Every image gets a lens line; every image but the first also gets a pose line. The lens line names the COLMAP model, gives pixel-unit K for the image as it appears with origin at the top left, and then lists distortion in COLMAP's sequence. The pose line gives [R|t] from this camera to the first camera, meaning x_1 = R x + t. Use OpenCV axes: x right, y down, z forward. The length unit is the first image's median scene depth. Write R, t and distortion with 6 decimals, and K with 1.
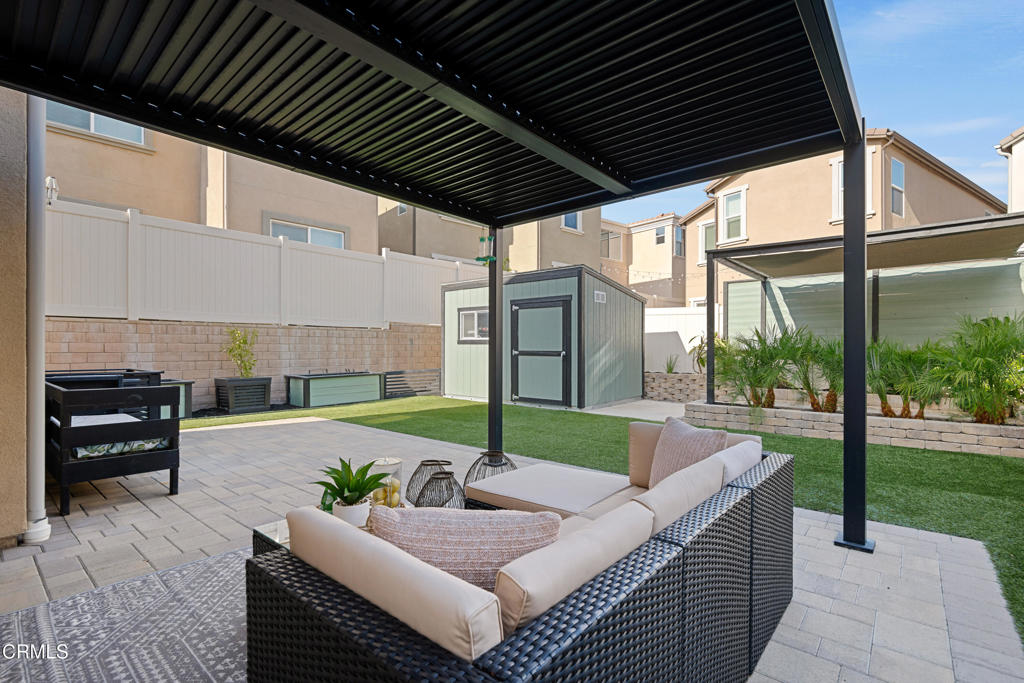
lens RADIAL K [[472.2, 0, 512.4], [0, 472.2, 349.1], [0, 0, 1]] dist [0.005044, -0.007263]
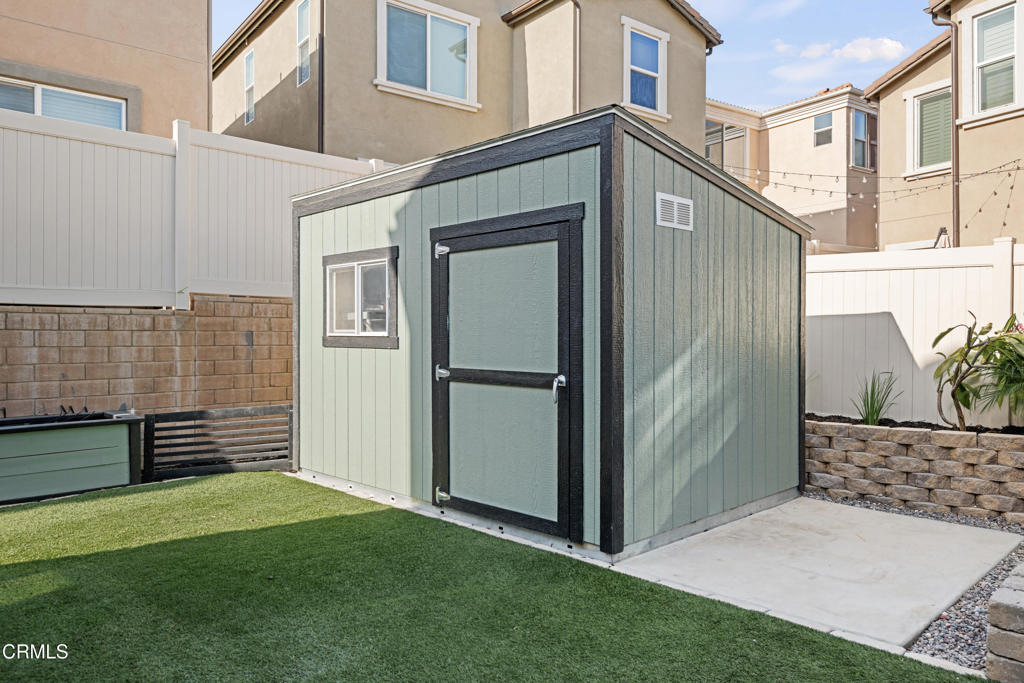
lens RADIAL K [[728.7, 0, 512.0], [0, 728.7, 341.5], [0, 0, 1]] dist [-0.002098, -0.000150]
pose [[0.996103, -0.000355, -0.088194, 0.101850], [0.000593, 0.999996, 0.002674, -0.017056], [0.088192, -0.002716, 0.996100, 0.415524]]
